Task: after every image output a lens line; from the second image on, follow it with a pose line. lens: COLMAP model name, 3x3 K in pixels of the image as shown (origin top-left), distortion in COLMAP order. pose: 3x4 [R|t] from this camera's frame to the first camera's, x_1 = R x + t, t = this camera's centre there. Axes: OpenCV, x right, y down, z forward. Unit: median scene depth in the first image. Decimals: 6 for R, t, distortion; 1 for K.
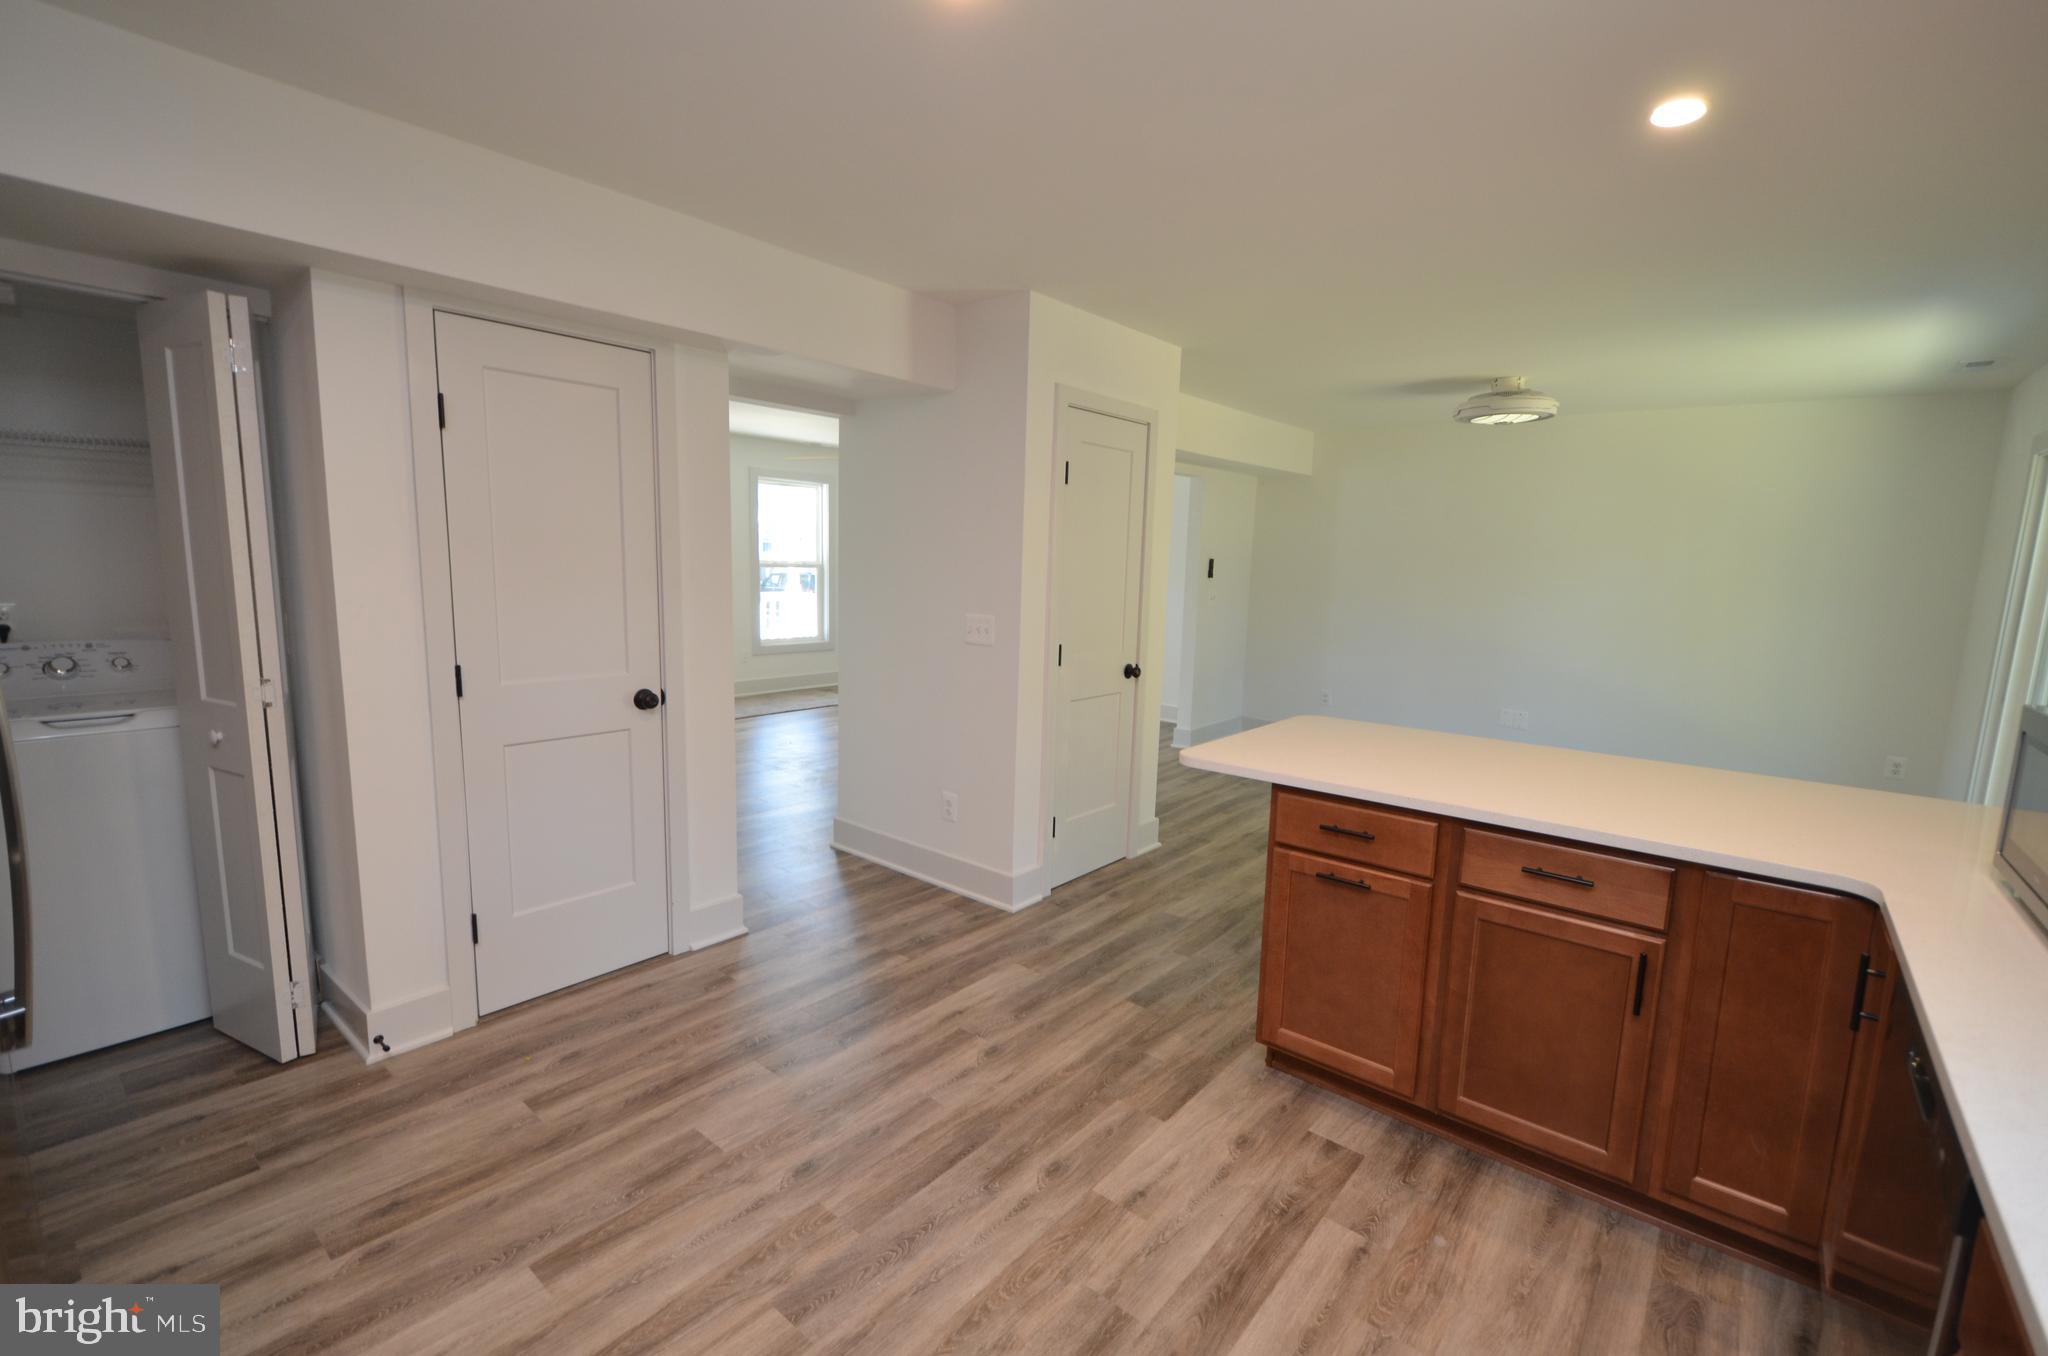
lens RADIAL K [[888.1, 0, 1023.9], [0, 888.1, 686.9], [0, 0, 1]] dist [0.002947, -0.005366]
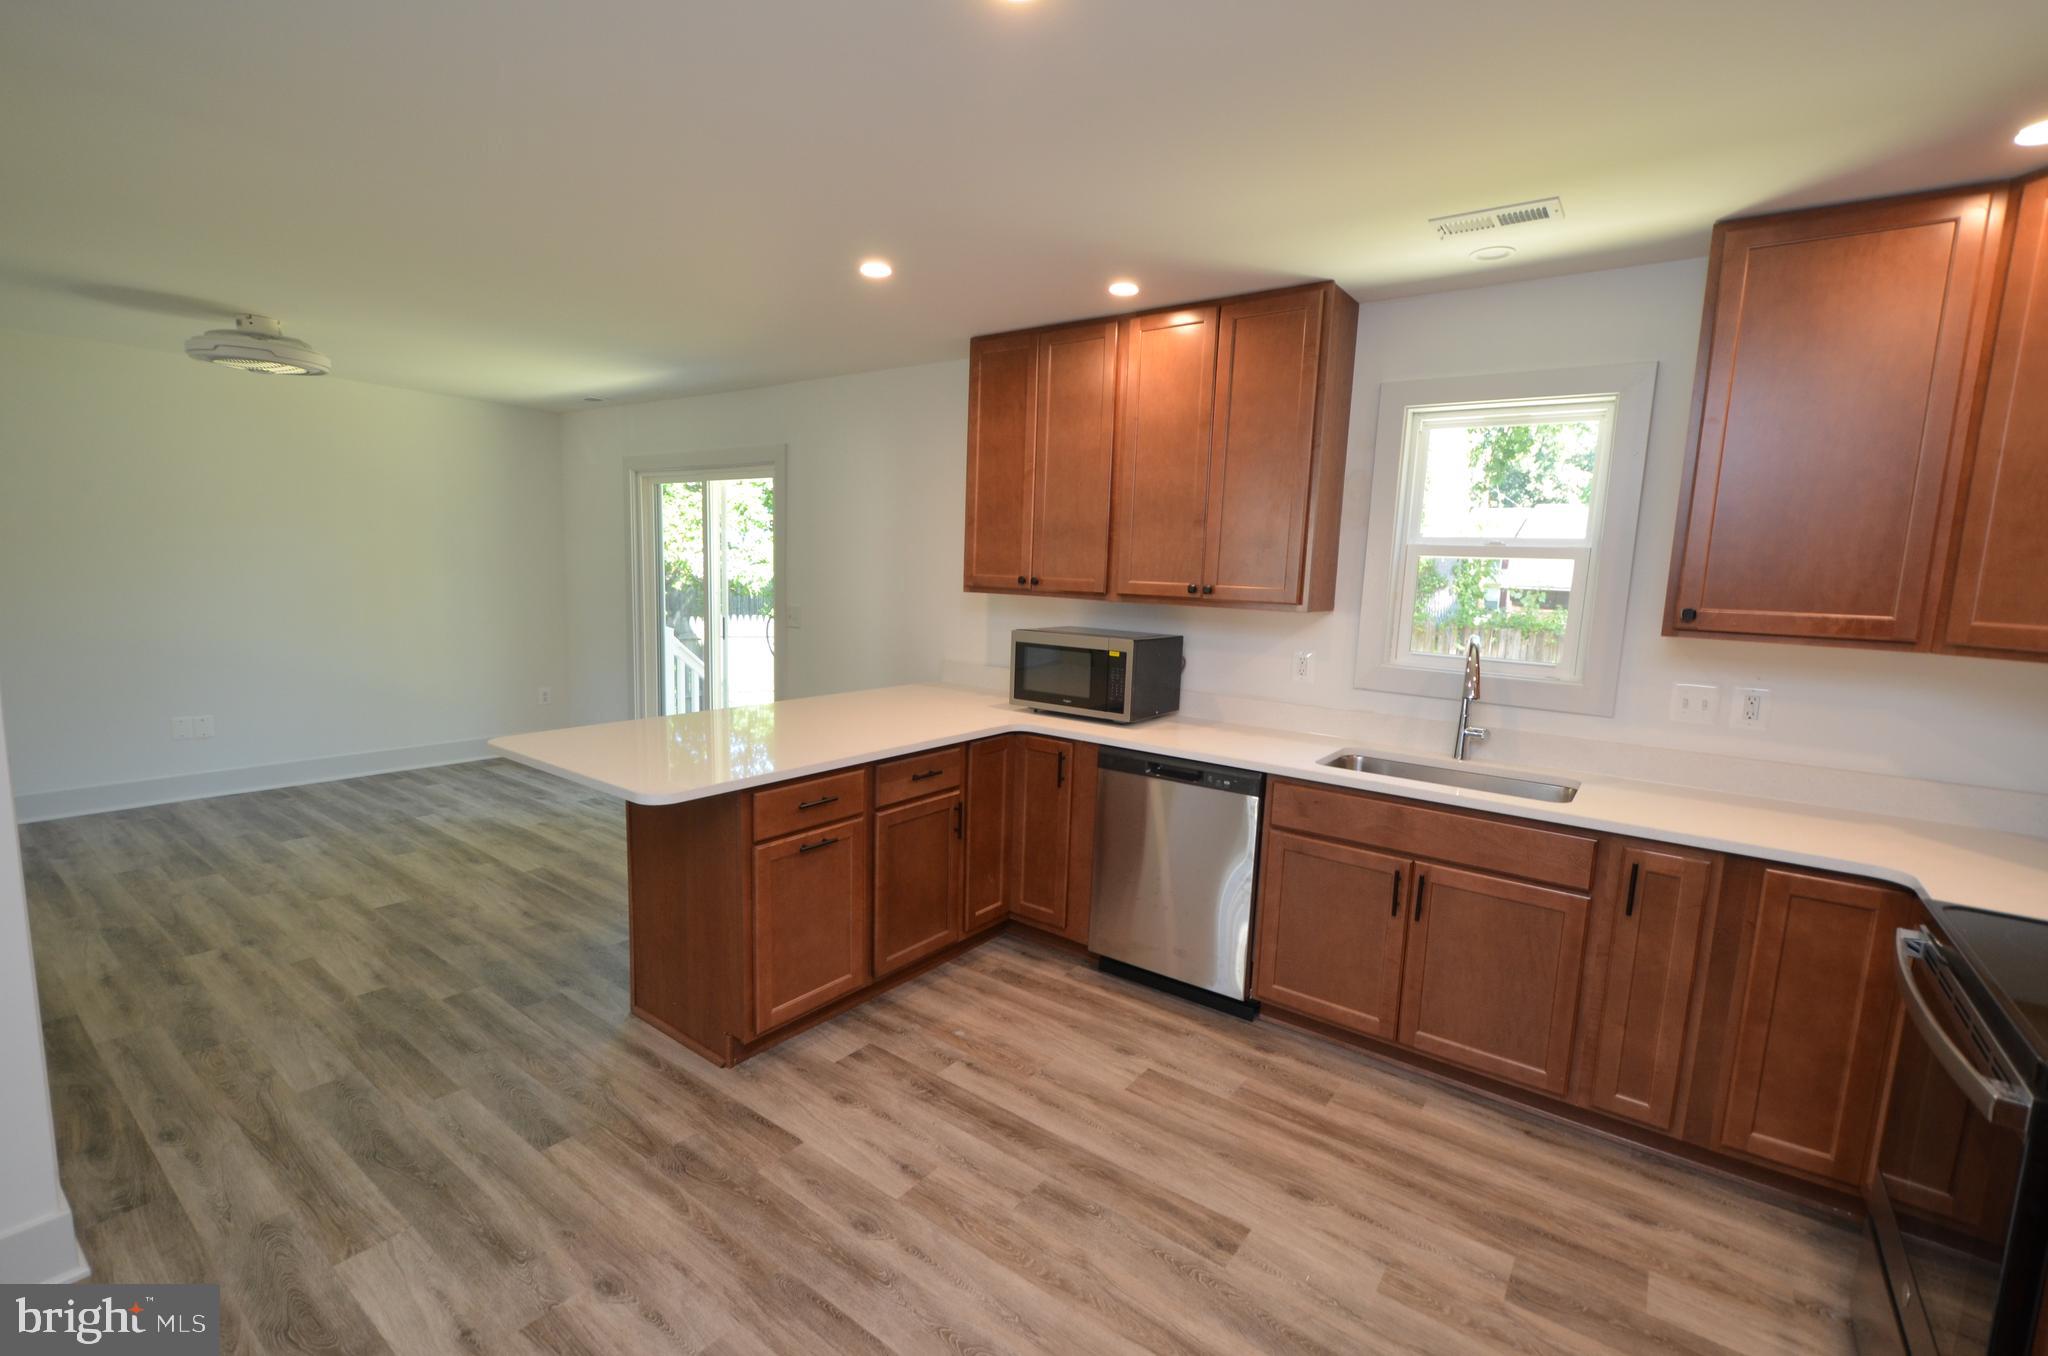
lens RADIAL K [[888.1, 0, 1023.9], [0, 888.1, 686.9], [0, 0, 1]] dist [0.002947, -0.005366]
pose [[-0.054391, -0.165901, 0.984641, -0.750072], [0.107716, 0.979372, 0.170963, -0.151453], [-0.992693, 0.115360, -0.035399, 0.736214]]
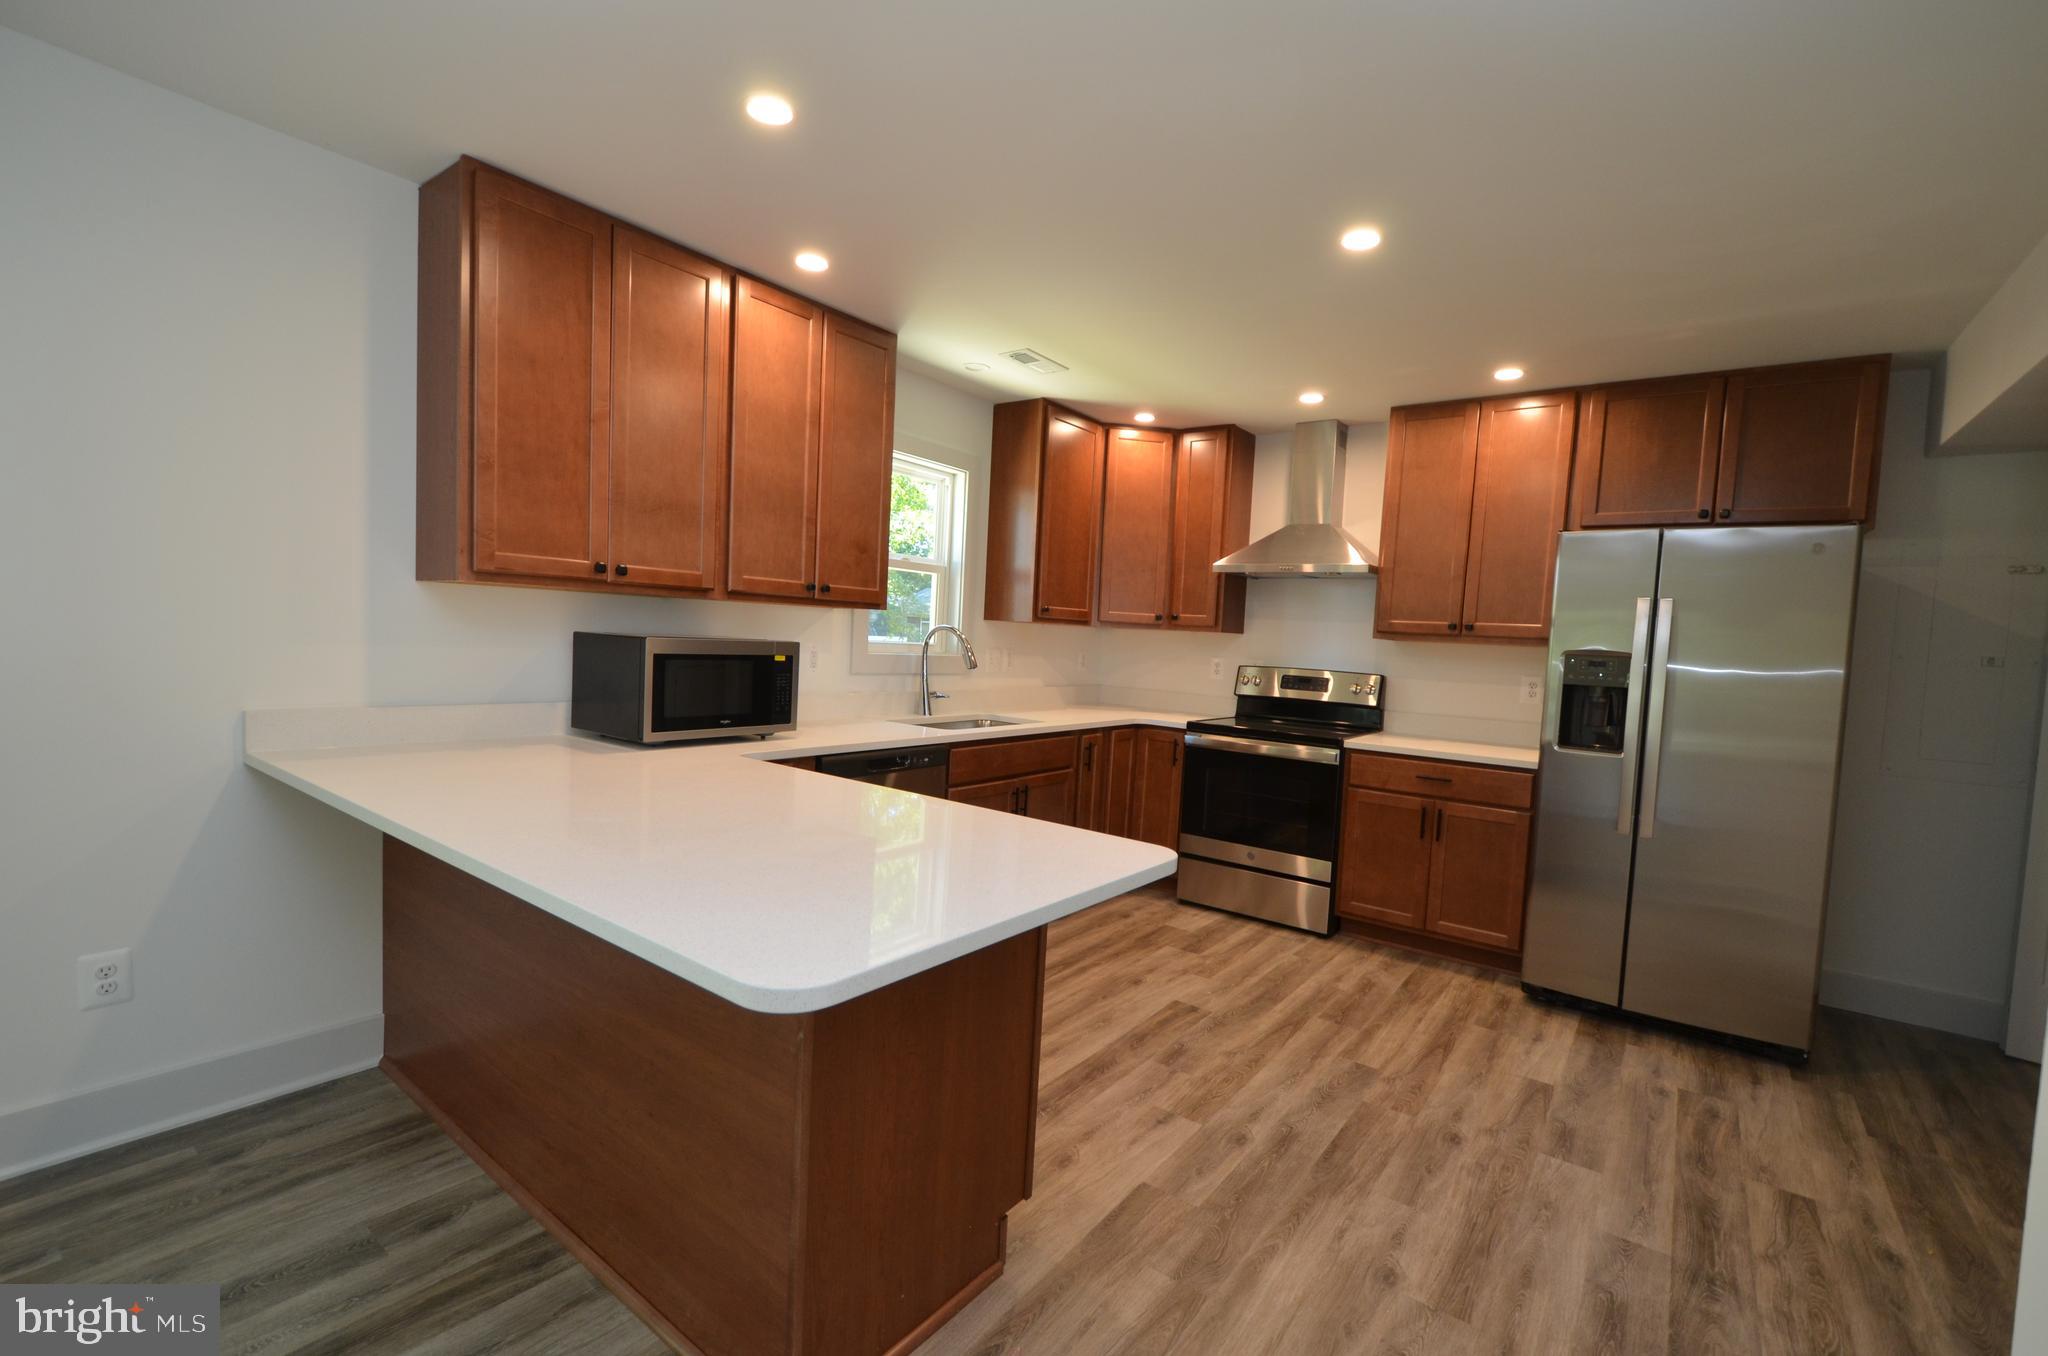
lens RADIAL K [[888.1, 0, 1023.9], [0, 888.1, 686.9], [0, 0, 1]] dist [0.002947, -0.005366]
pose [[-0.995832, -0.074132, -0.053138, 0.371274], [-0.083454, 0.975645, 0.202861, -0.191192], [0.036805, 0.206450, -0.977765, 1.802017]]
